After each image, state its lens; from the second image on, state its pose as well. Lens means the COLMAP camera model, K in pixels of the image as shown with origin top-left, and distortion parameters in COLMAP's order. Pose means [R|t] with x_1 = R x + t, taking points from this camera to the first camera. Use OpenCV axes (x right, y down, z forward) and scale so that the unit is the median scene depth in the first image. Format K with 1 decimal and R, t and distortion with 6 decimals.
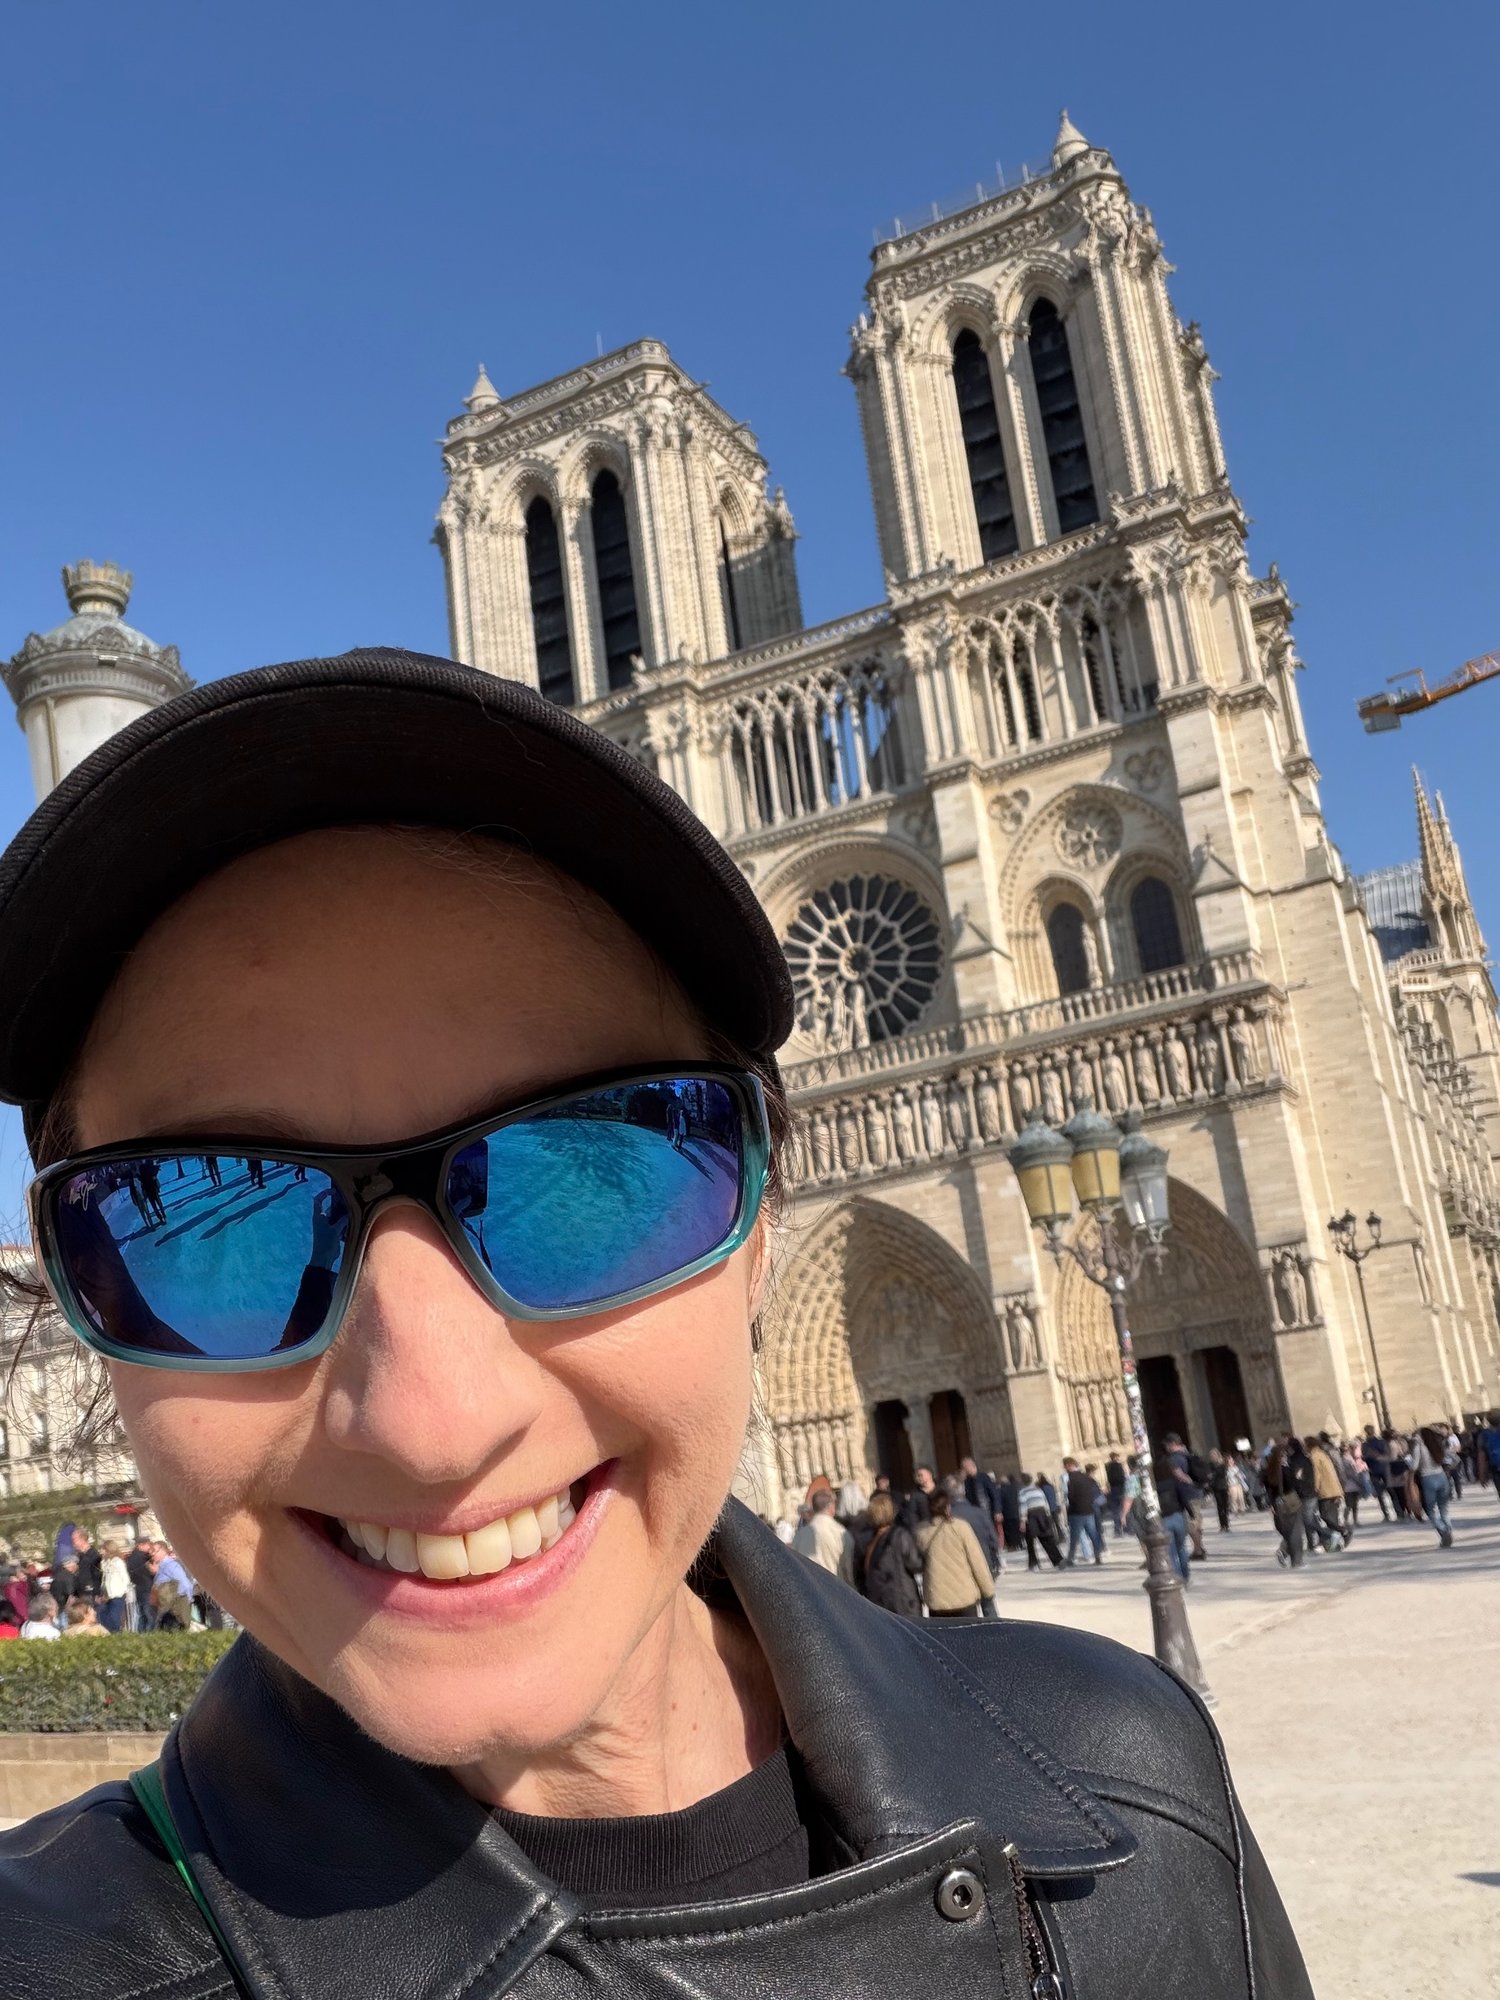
lens RADIAL K [[2007.6, 0, 757.9], [0, 2007.6, 1002.6], [0, 0, 1]] dist [0.081934, 0.000000]
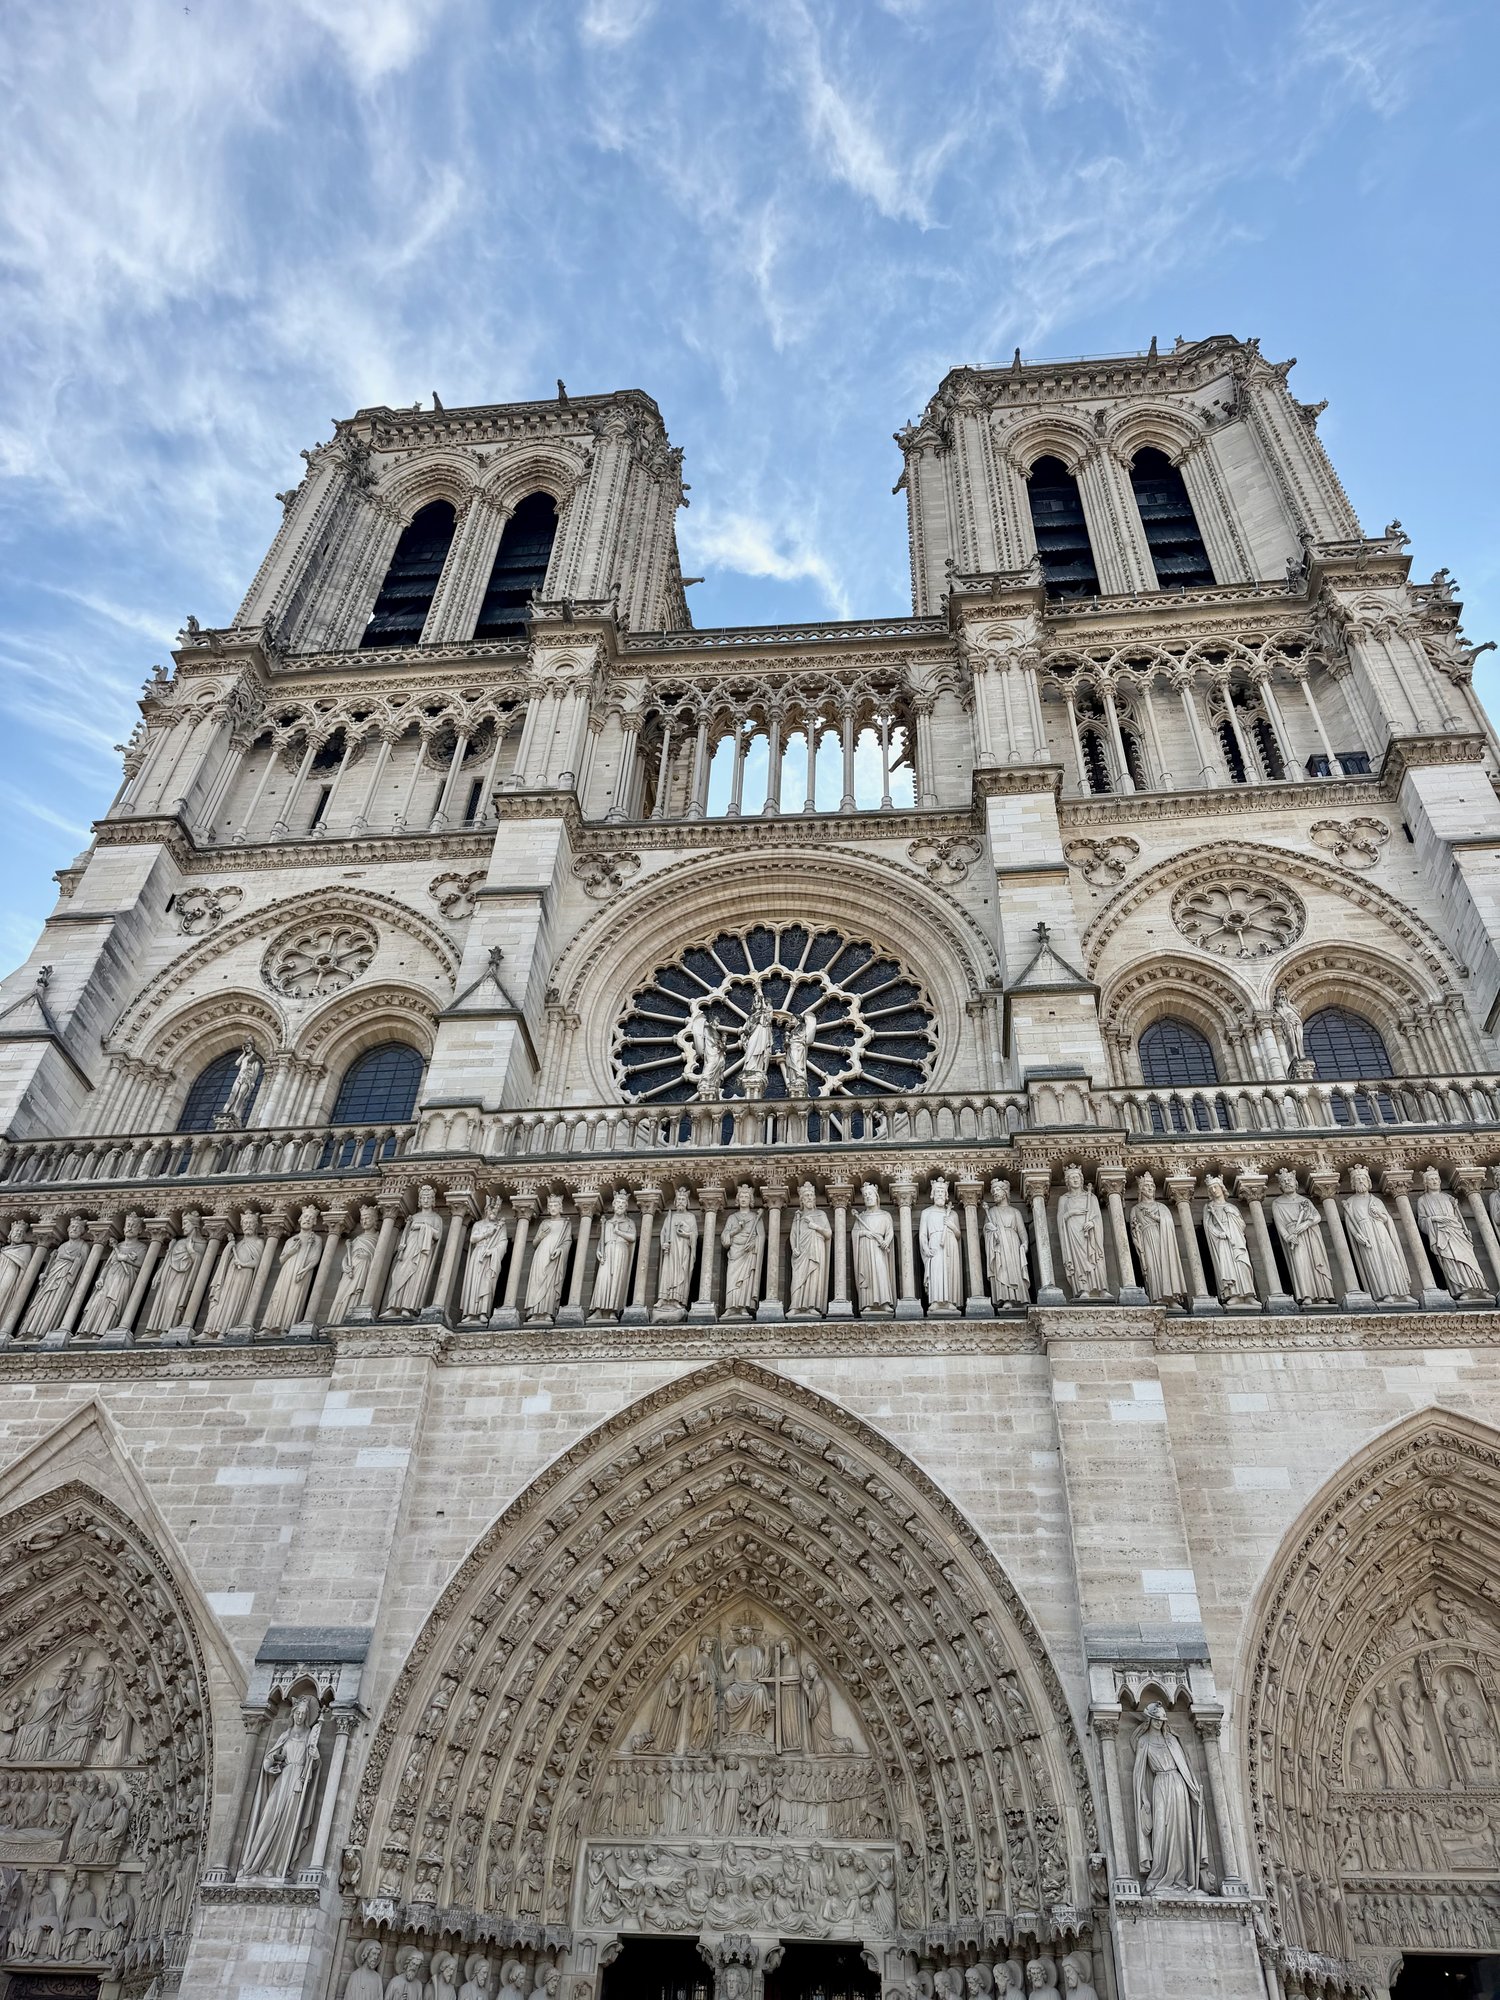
lens RADIAL K [[1412.8, 0, 749.1], [0, 1412.8, 998.1], [0, 0, 1]] dist [0.029021, -0.044463]
pose [[0.915049, 0.366609, 0.168175, -0.027428], [-0.245000, 0.836422, -0.490279, 0.169919], [-0.320406, 0.407427, 0.855186, 0.673142]]
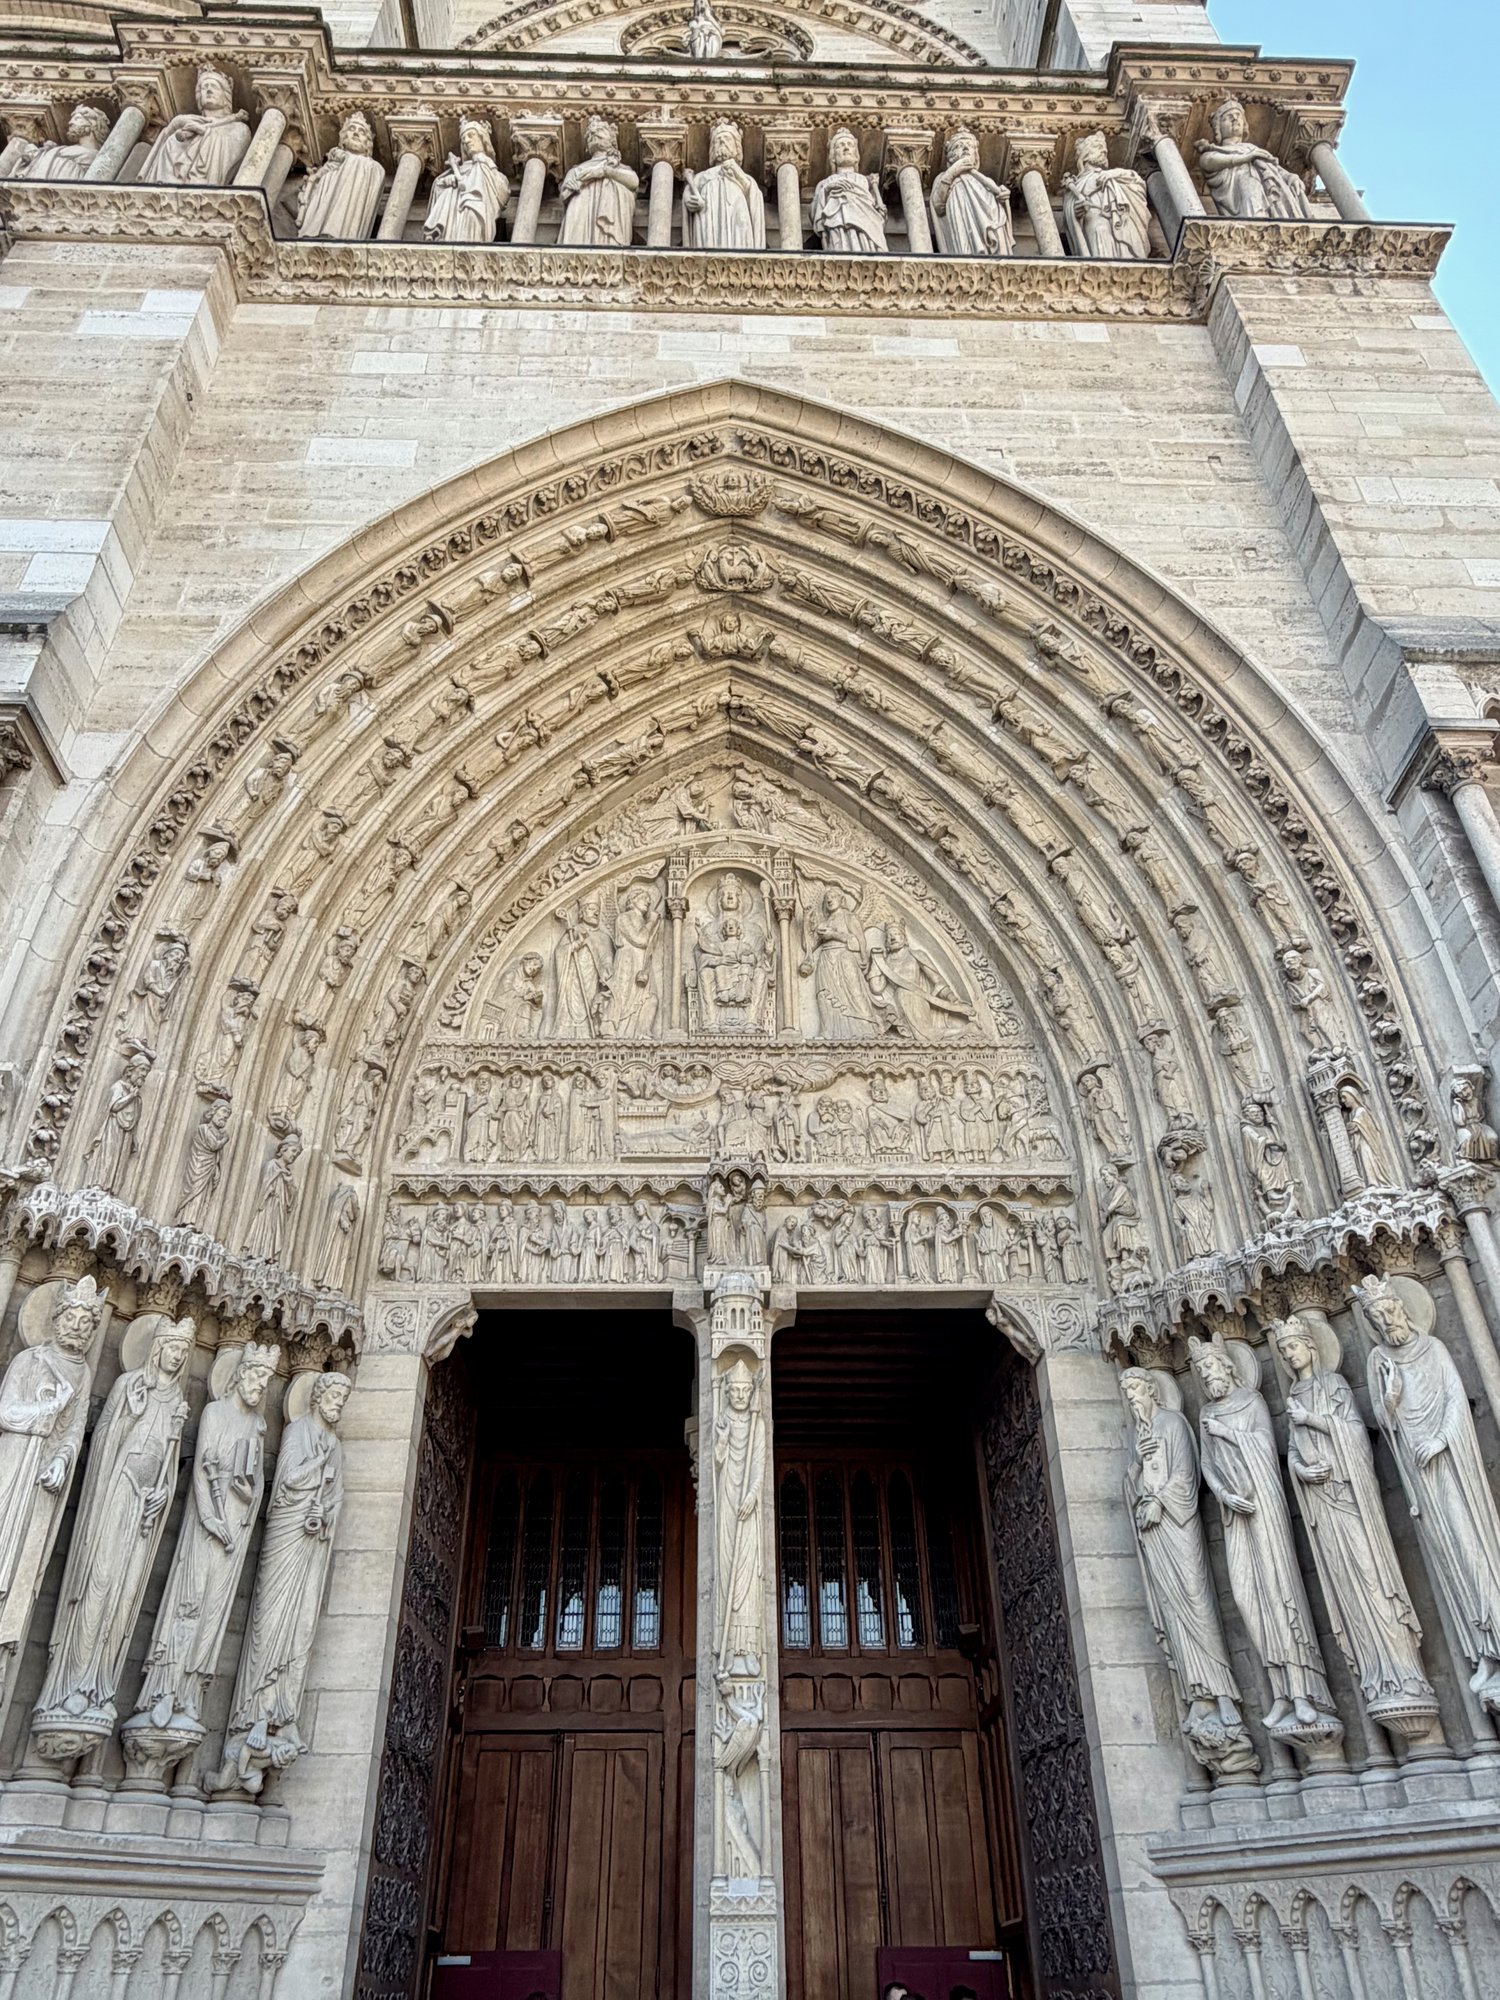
lens RADIAL K [[1412.8, 0, 745.5], [0, 1412.8, 998.3], [0, 0, 1]] dist [0.029021, -0.044463]
pose [[0.855286, 0.388130, 0.343279, 0.142987], [-0.221343, 0.872688, -0.435227, 0.184599], [-0.468500, 0.296261, 0.832308, 0.795489]]
